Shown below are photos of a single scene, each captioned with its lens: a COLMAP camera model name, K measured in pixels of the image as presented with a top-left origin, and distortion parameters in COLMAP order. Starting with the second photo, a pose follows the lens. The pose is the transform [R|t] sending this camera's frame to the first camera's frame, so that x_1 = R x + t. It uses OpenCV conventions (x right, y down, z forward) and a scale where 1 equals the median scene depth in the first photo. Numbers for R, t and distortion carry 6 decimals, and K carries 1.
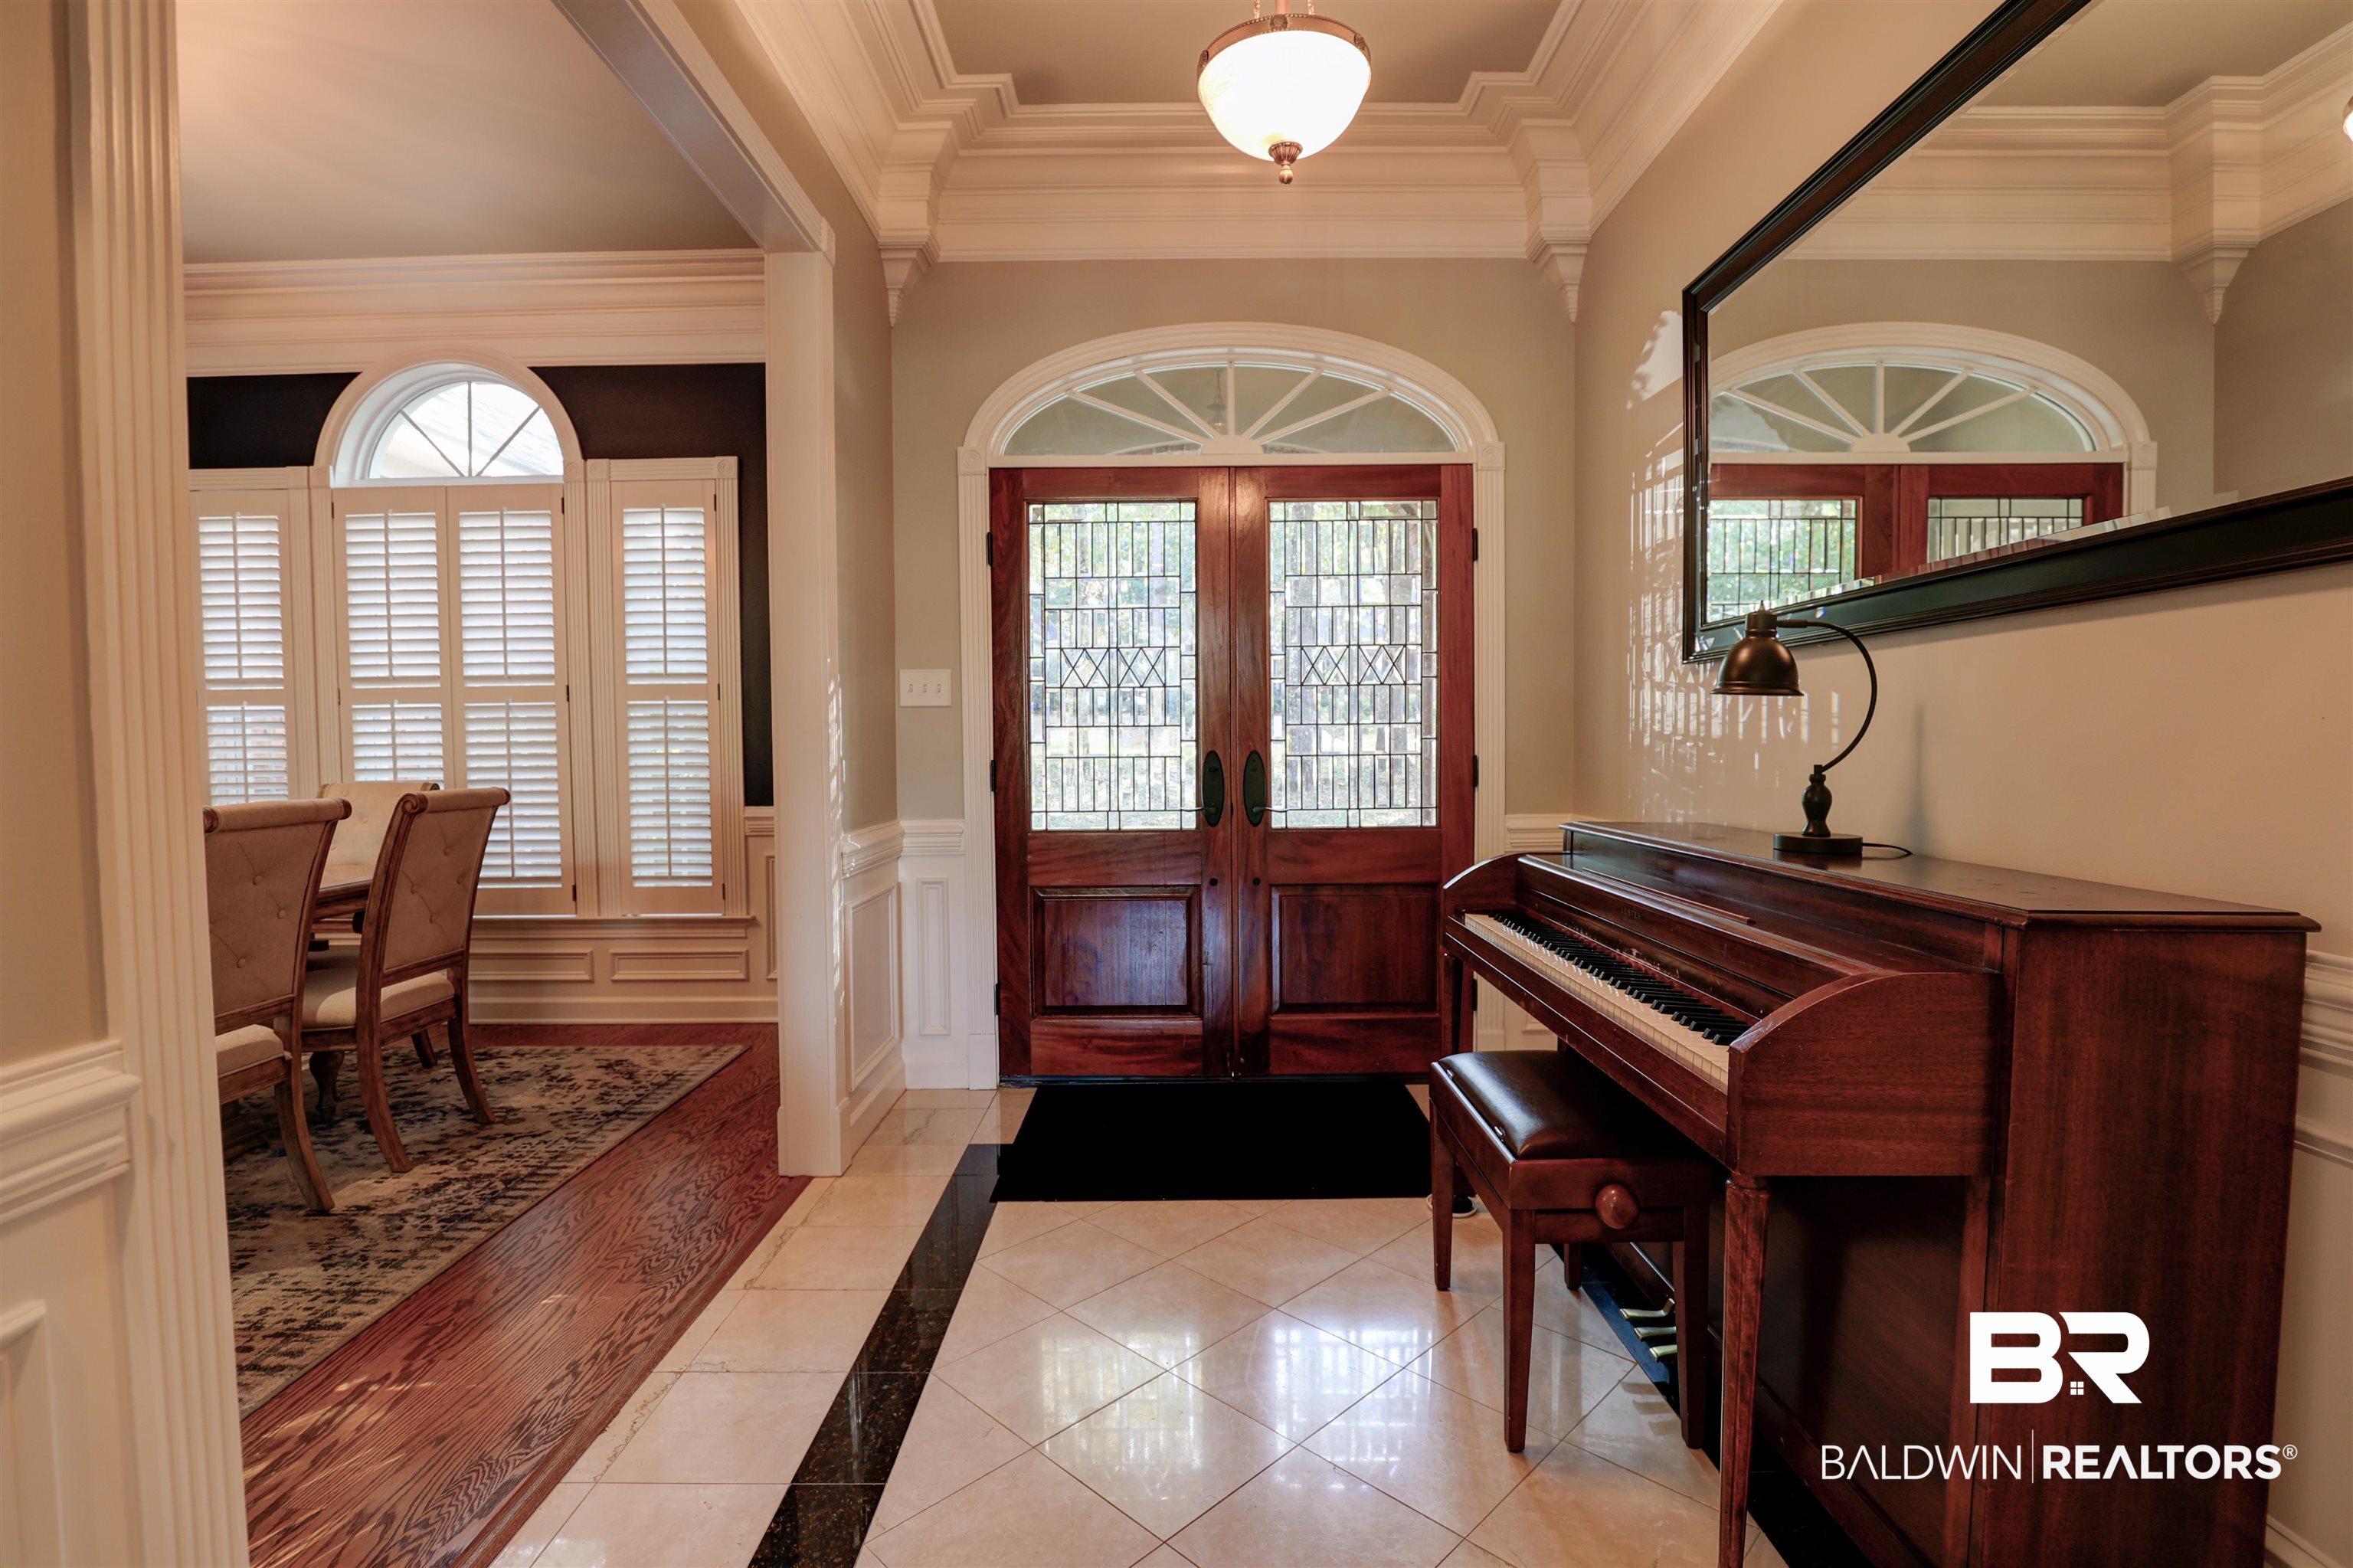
lens RADIAL K [[1078.8, 0, 1179.6], [0, 1078.8, 787.3], [0, 0, 1]] dist [-0.031997, 0.005945]
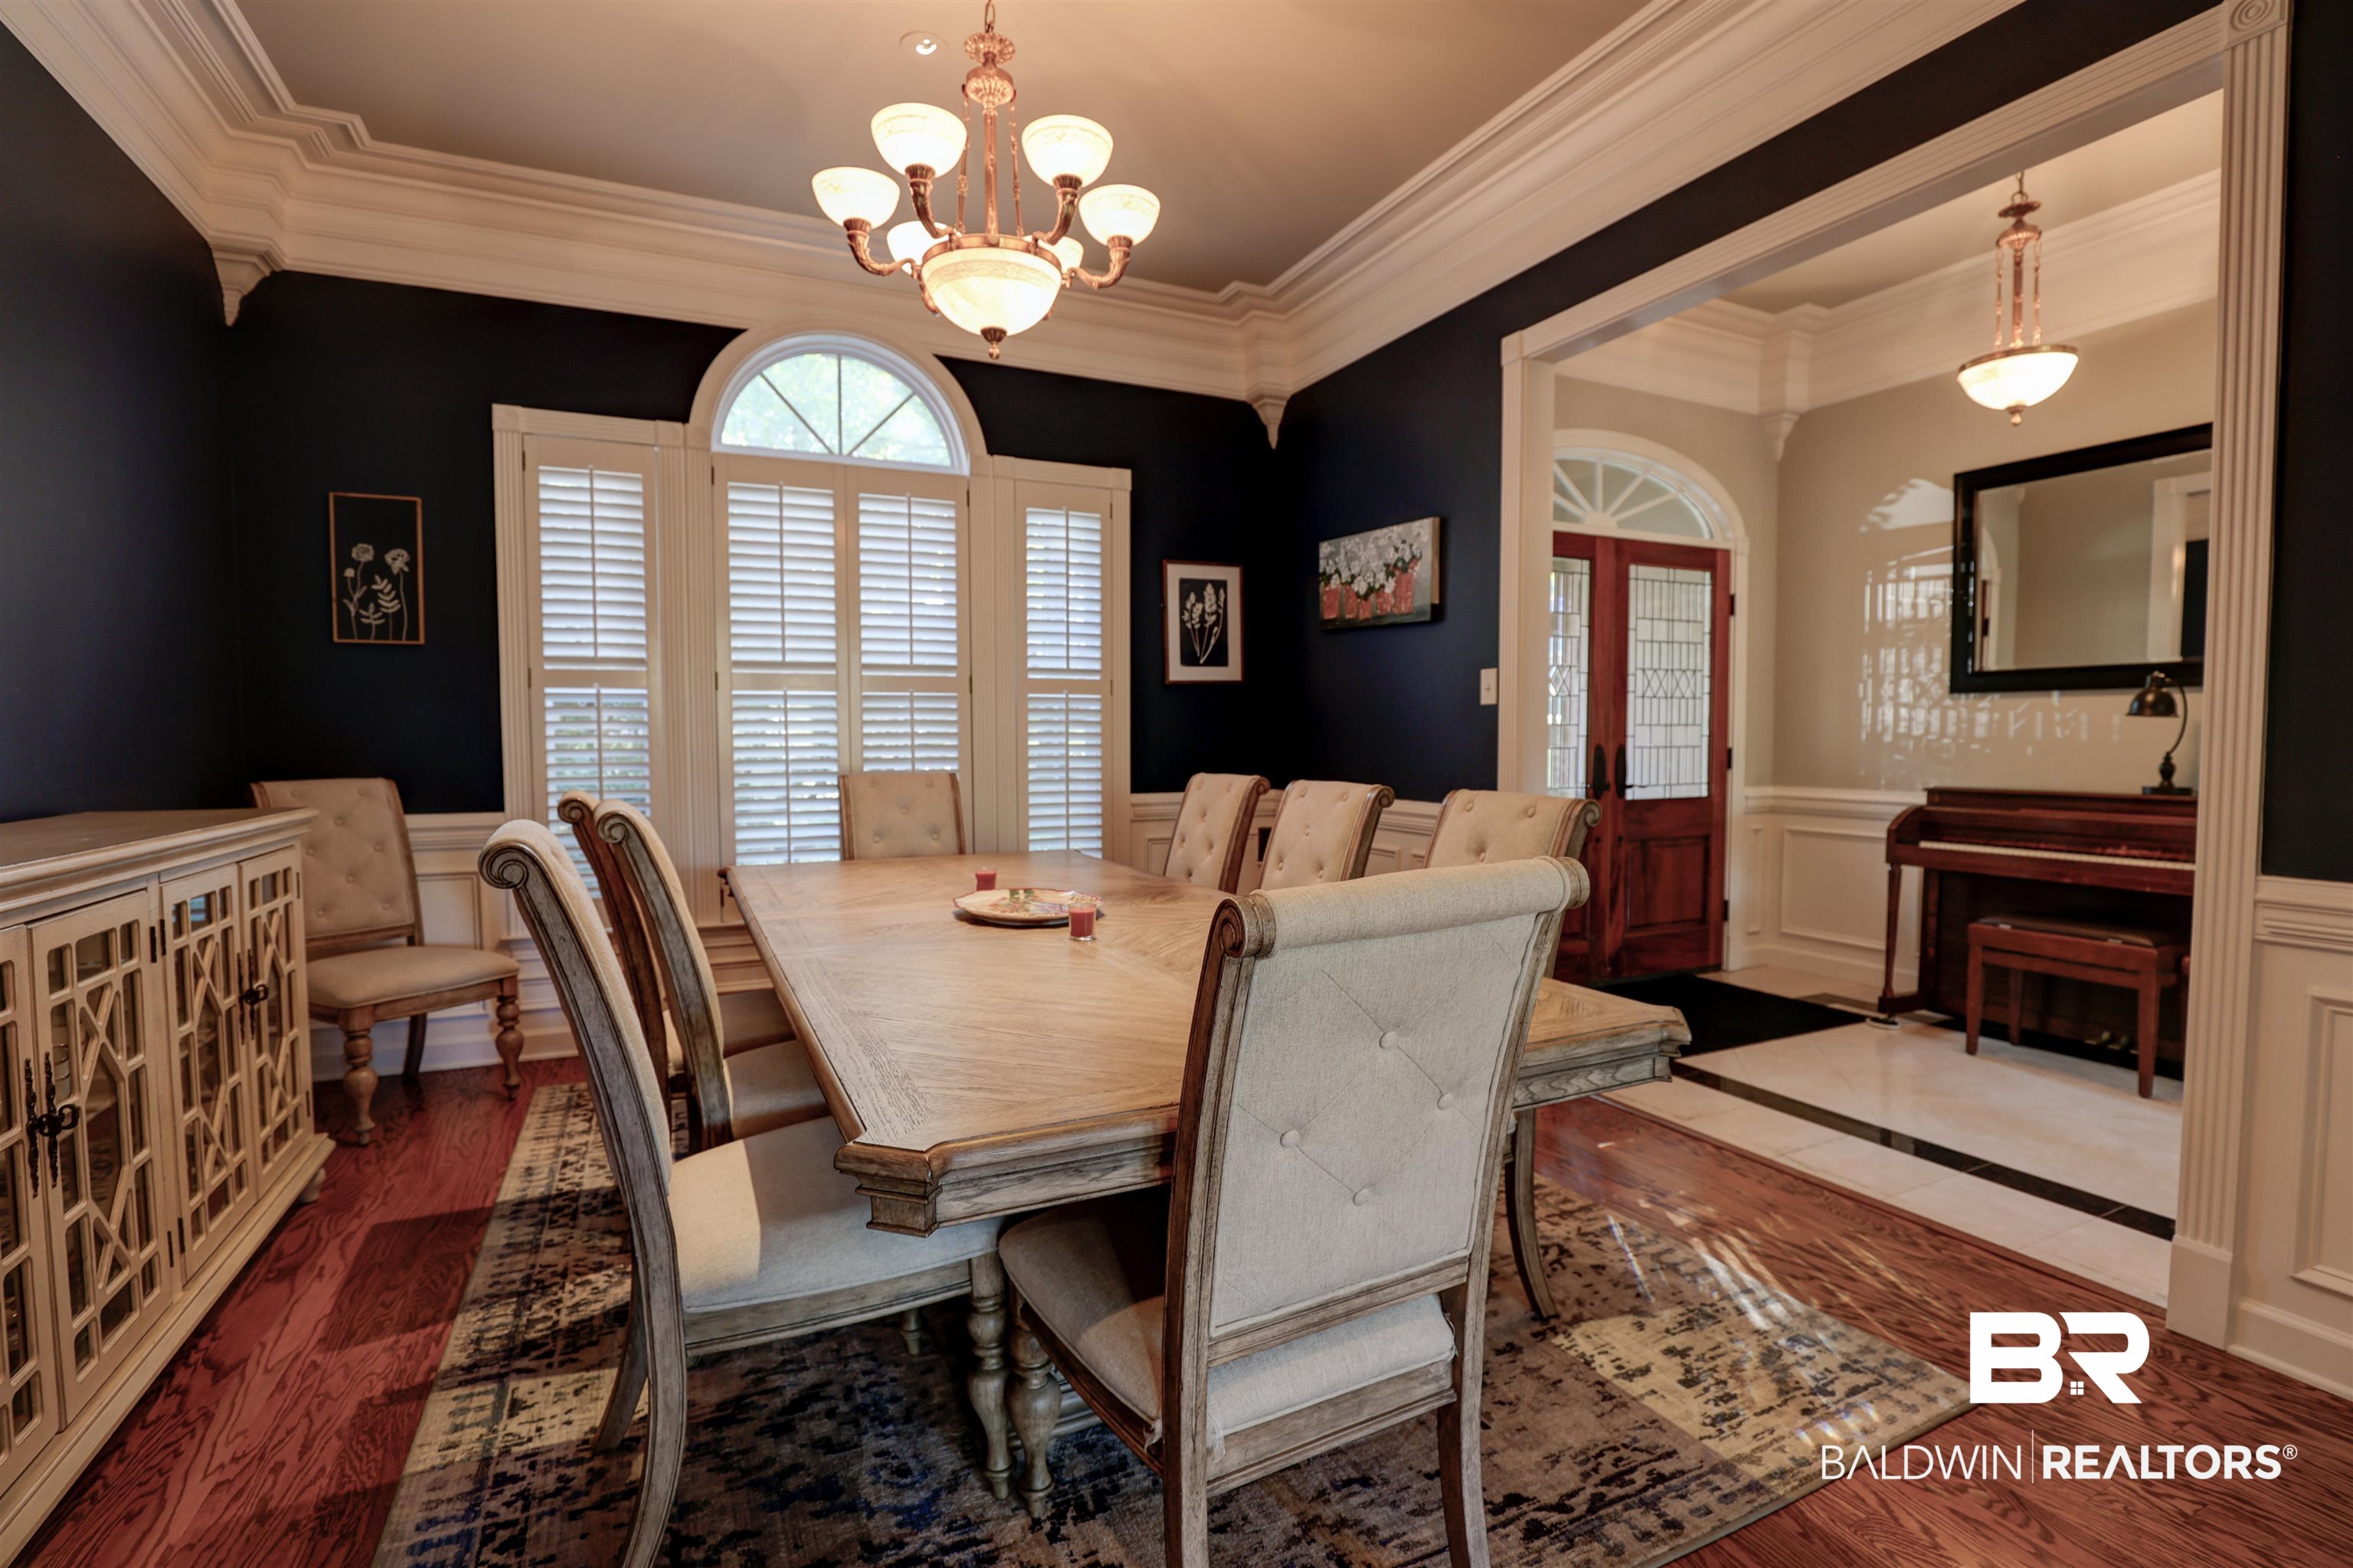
lens RADIAL K [[1078.8, 0, 1159.7], [0, 1078.8, 783.8], [0, 0, 1]] dist [-0.031997, 0.005945]
pose [[0.905726, -0.012060, 0.423692, -0.845427], [0.012418, 0.999921, 0.001916, 0.005600], [-0.423681, 0.003526, 0.905804, 0.004232]]
